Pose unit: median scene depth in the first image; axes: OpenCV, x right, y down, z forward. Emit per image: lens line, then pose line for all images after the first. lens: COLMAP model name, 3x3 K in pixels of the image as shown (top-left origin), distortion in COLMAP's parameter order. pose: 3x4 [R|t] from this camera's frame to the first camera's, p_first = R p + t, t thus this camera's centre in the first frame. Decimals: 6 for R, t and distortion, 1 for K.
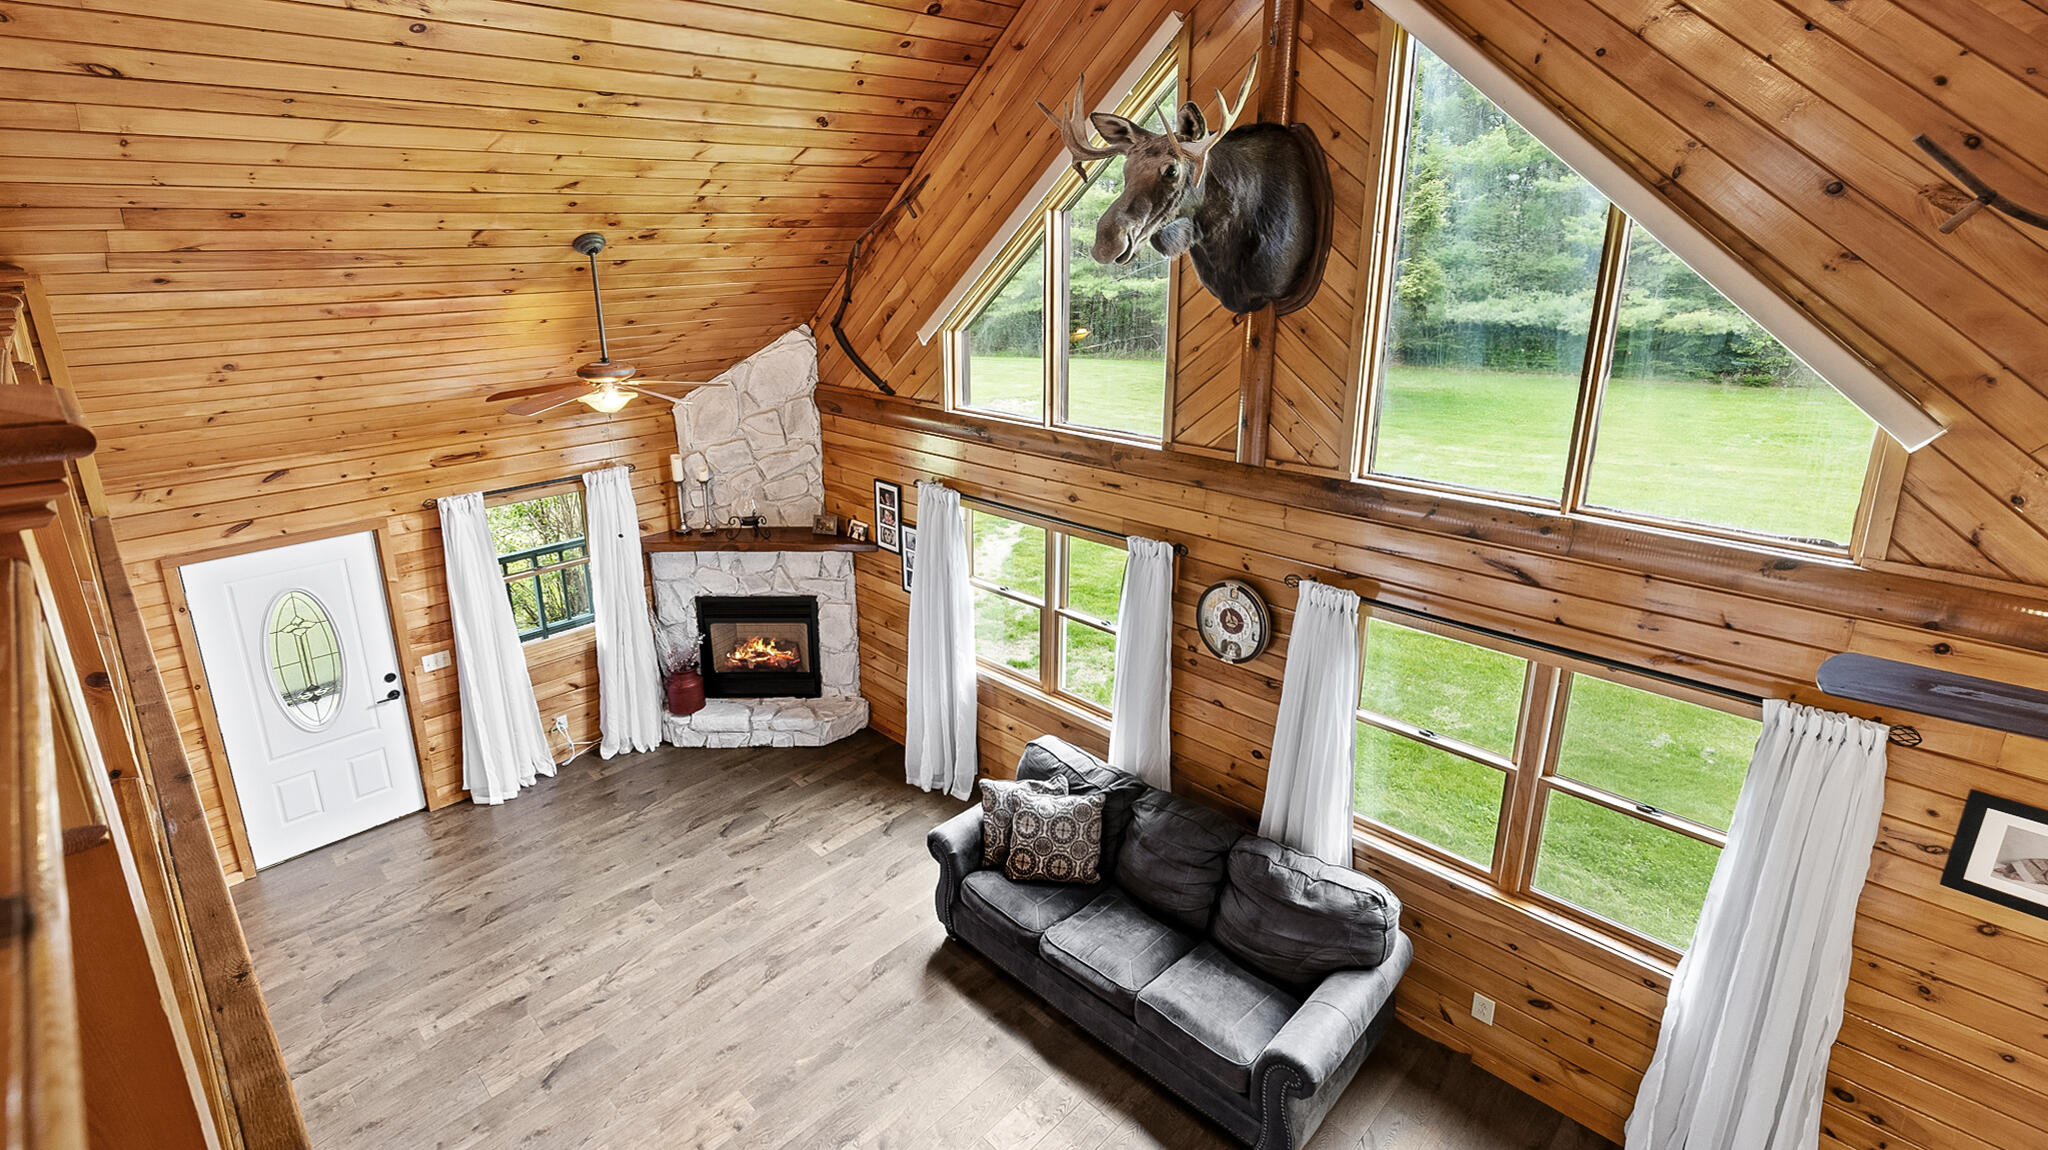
lens RADIAL K [[900.1, 0, 1079.9], [0, 900.1, 485.0], [0, 0, 1]] dist [0.001568, -0.000228]
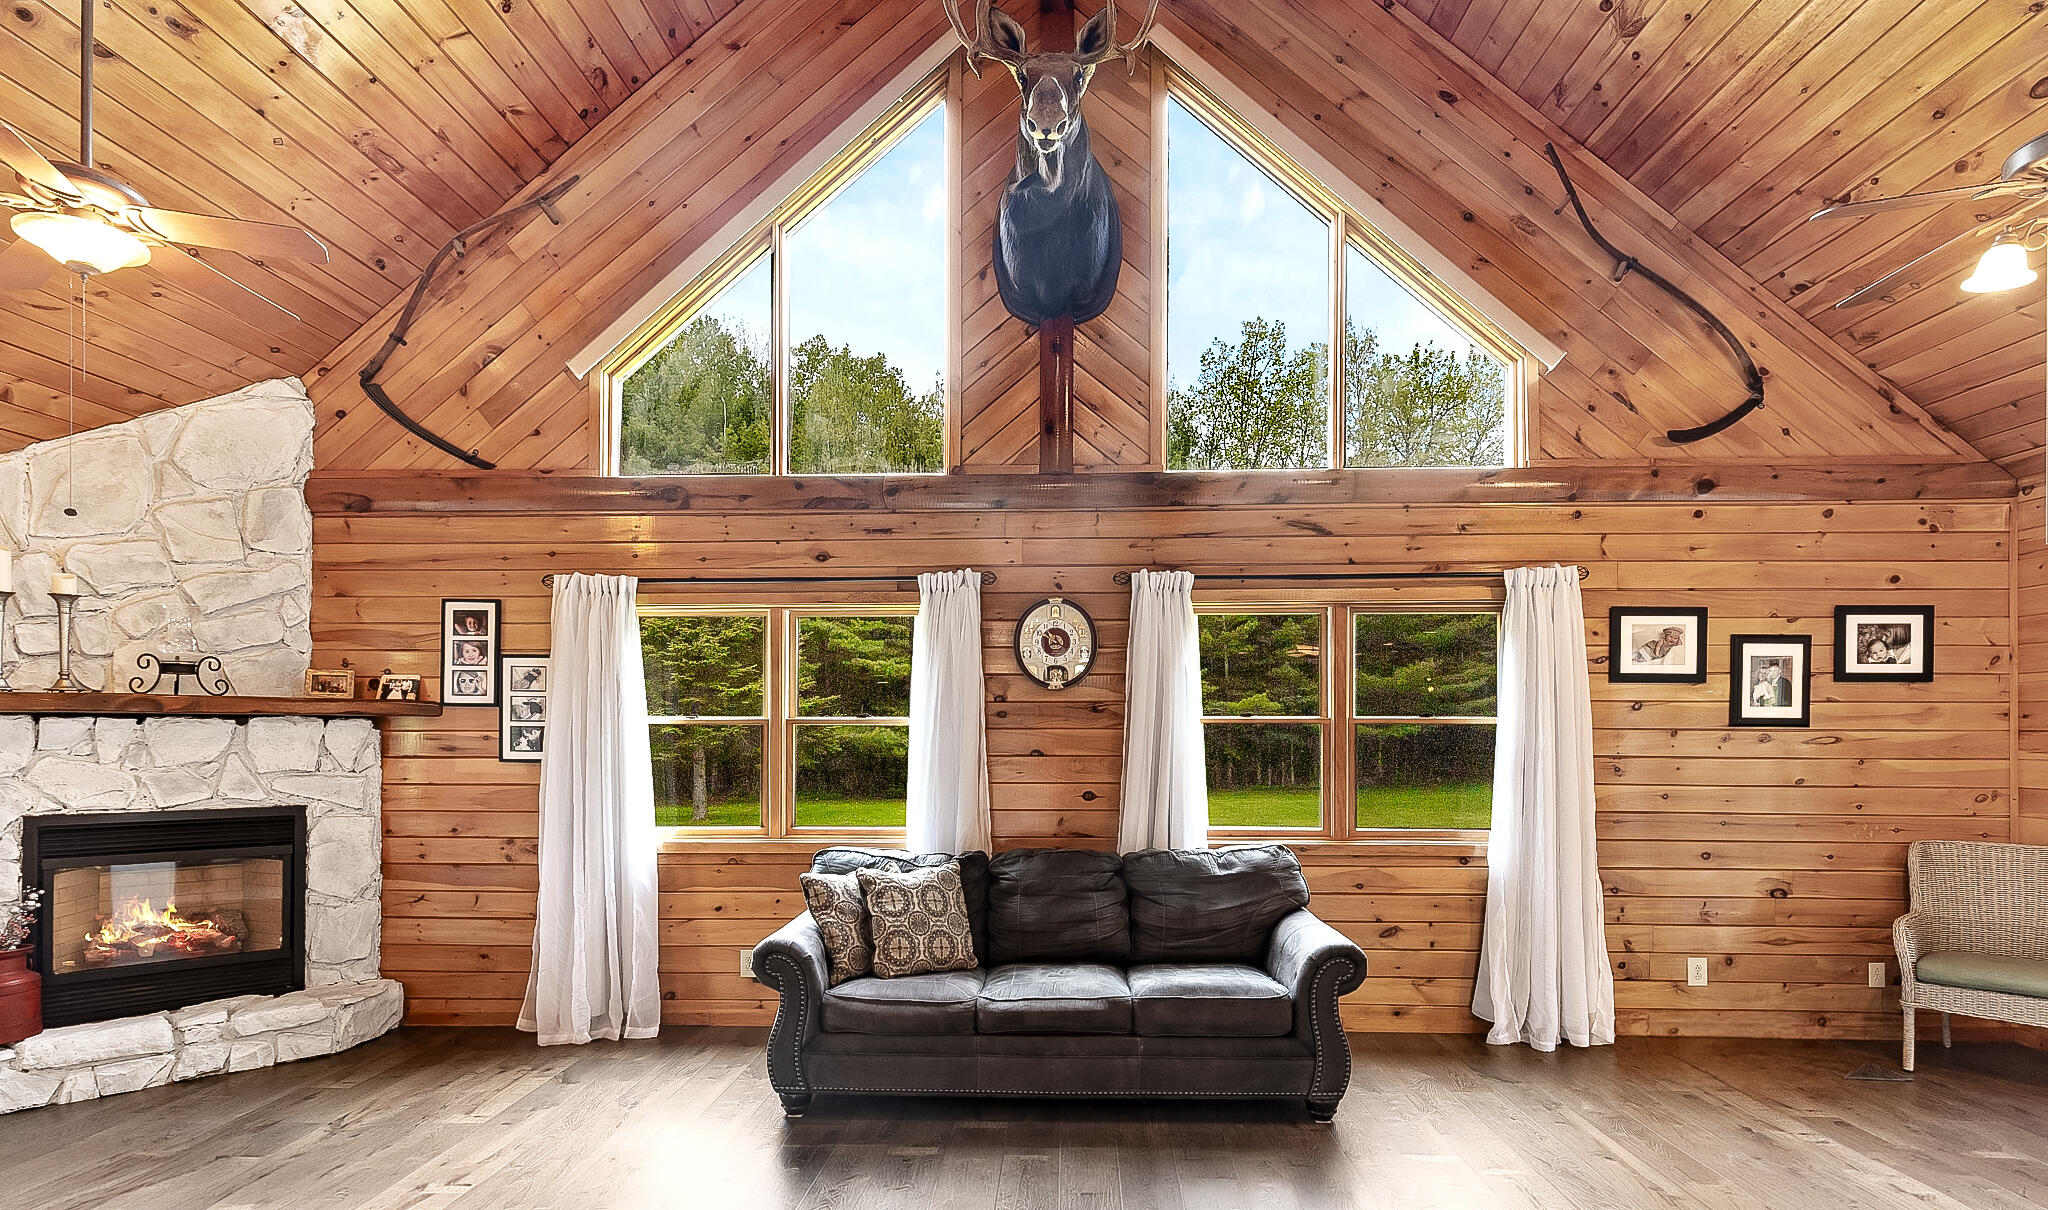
lens RADIAL K [[943.0, 0, 1026.9], [0, 943.0, 724.1], [0, 0, 1]] dist [0.004228, 0.000044]
pose [[0.764710, -0.020553, 0.644047, -0.375165], [0.186382, 0.963823, -0.190544, 0.320046], [-0.616831, 0.265750, 0.740875, 0.245600]]
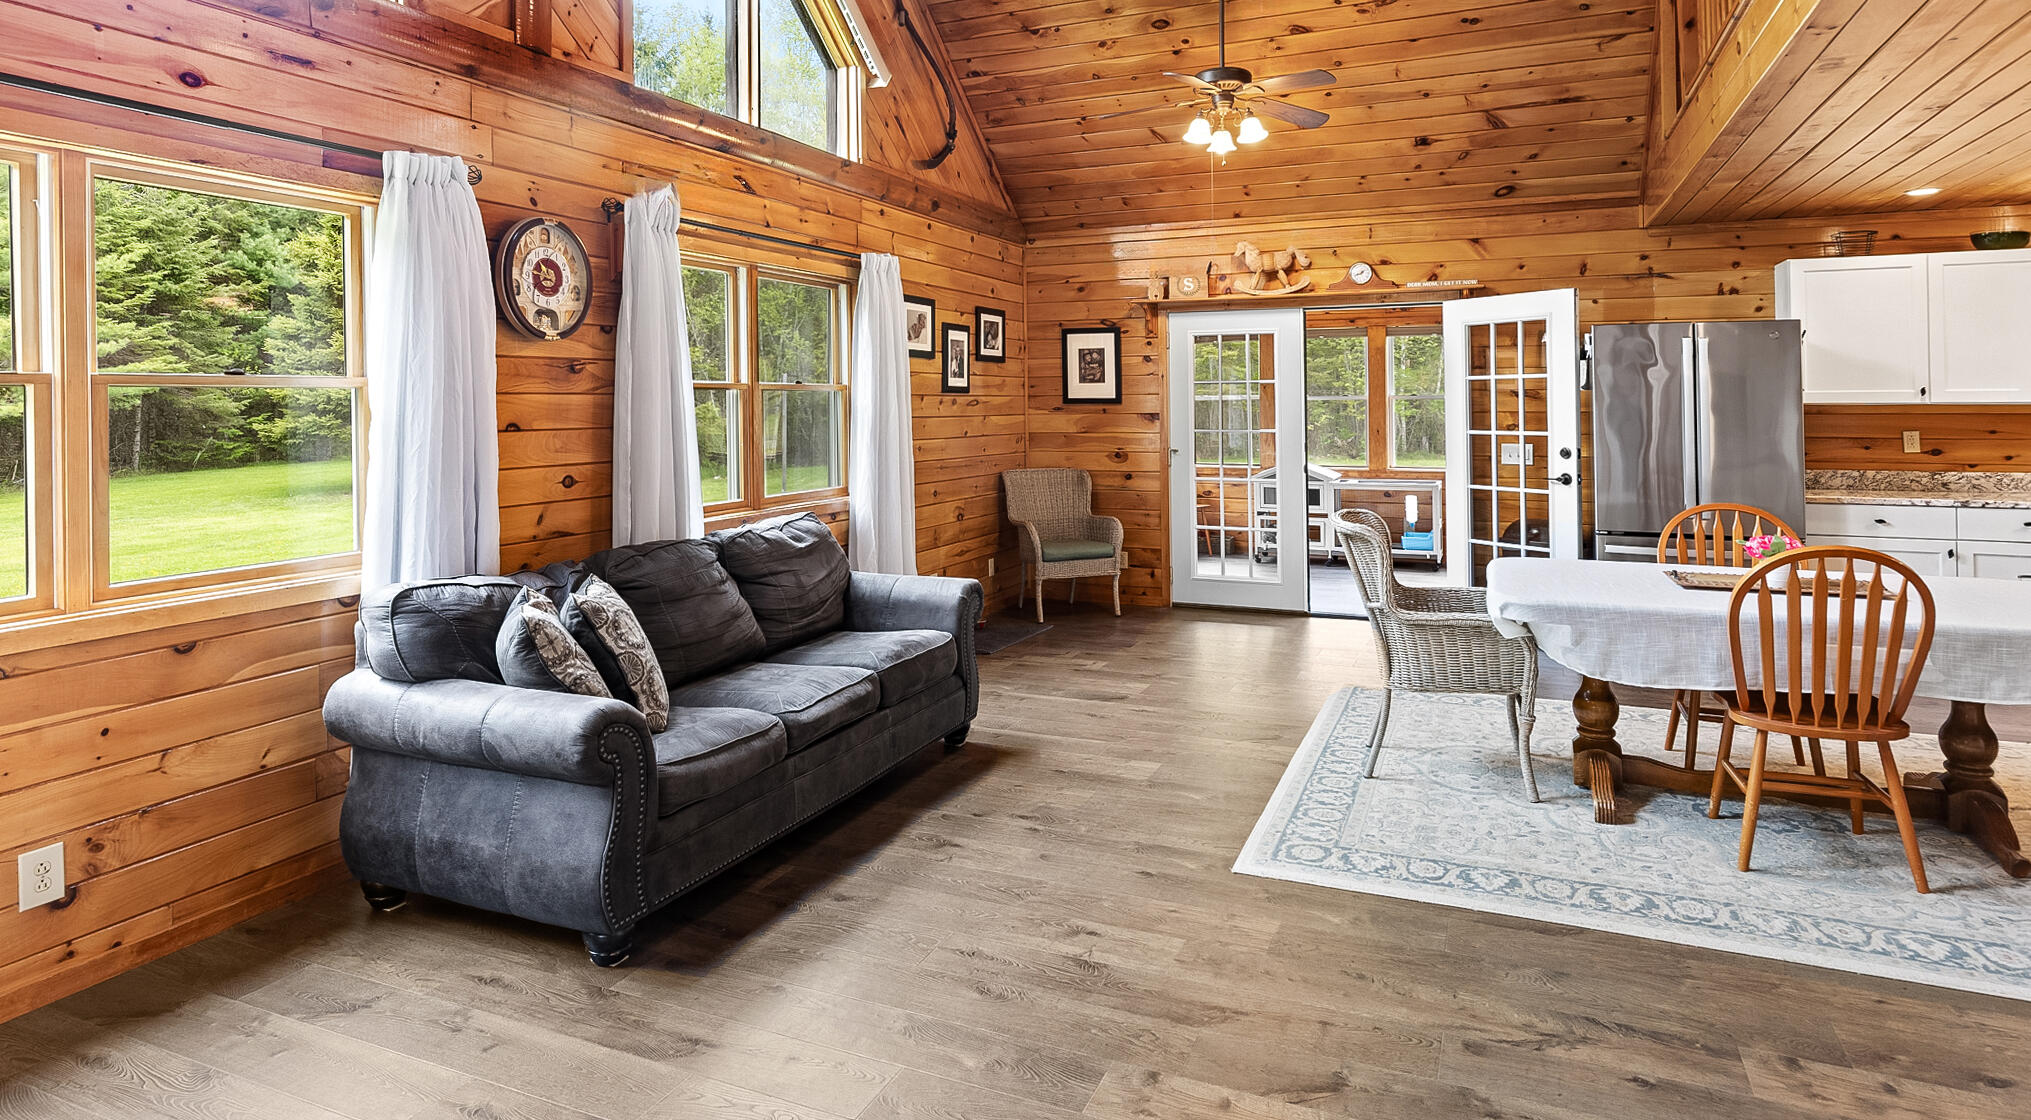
lens RADIAL K [[1197.6, 0, 970.3], [0, 1197.6, 396.8], [0, 0, 1]] dist [0.001197, 0.000147]
pose [[-0.314472, -0.016954, 0.949115, -0.632131], [0.249735, 0.963142, 0.099950, 0.177453], [-0.915827, 0.268459, -0.298647, 0.775693]]
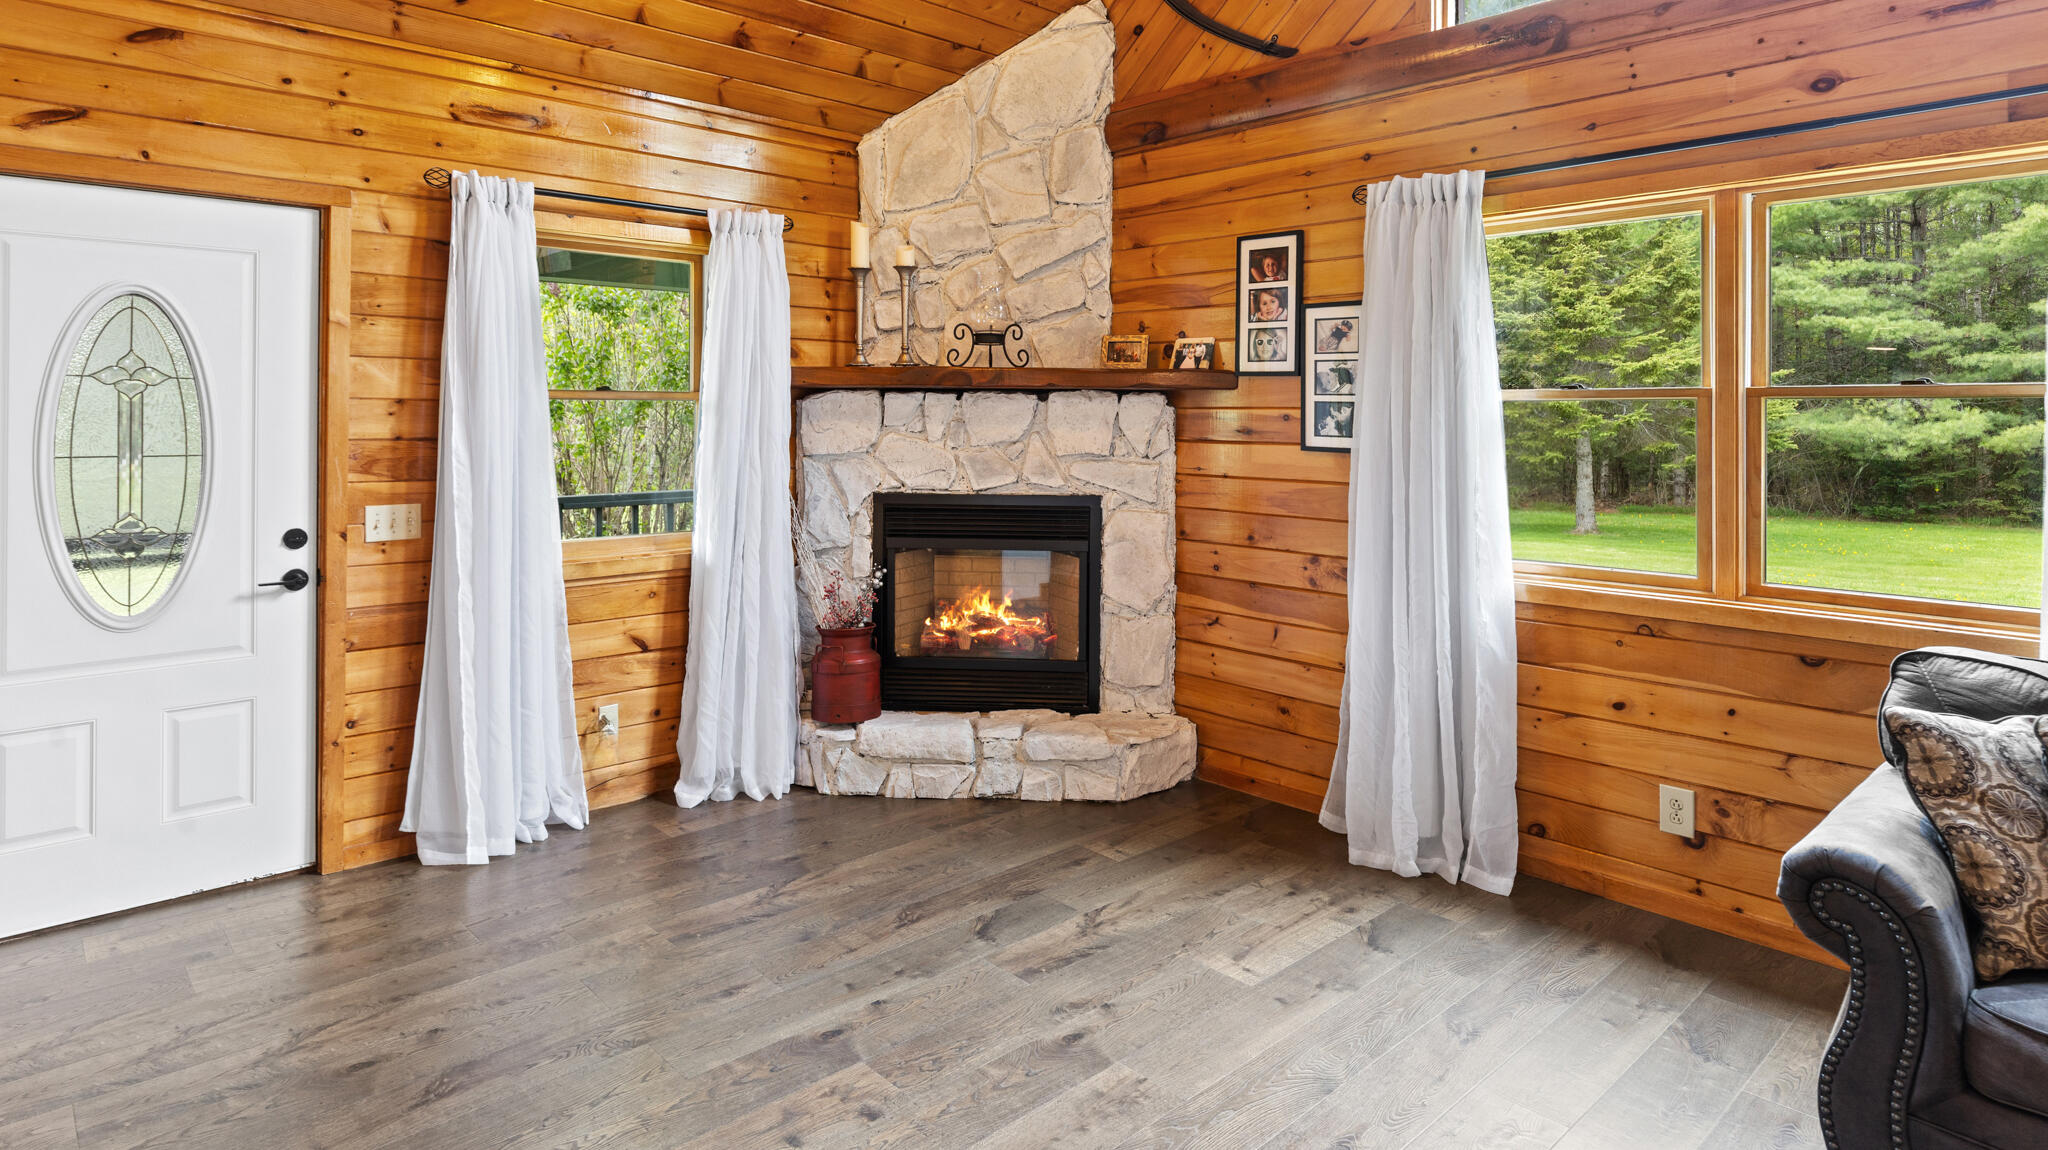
lens RADIAL K [[1104.8, 0, 1058.7], [0, 1104.8, 405.8], [0, 0, 1]] dist [-0.001023, 0.000575]
pose [[0.996770, -0.019803, -0.077835, -0.303100], [-0.002027, 0.962615, -0.270865, 0.277612], [0.080289, 0.270148, 0.959465, 0.431718]]
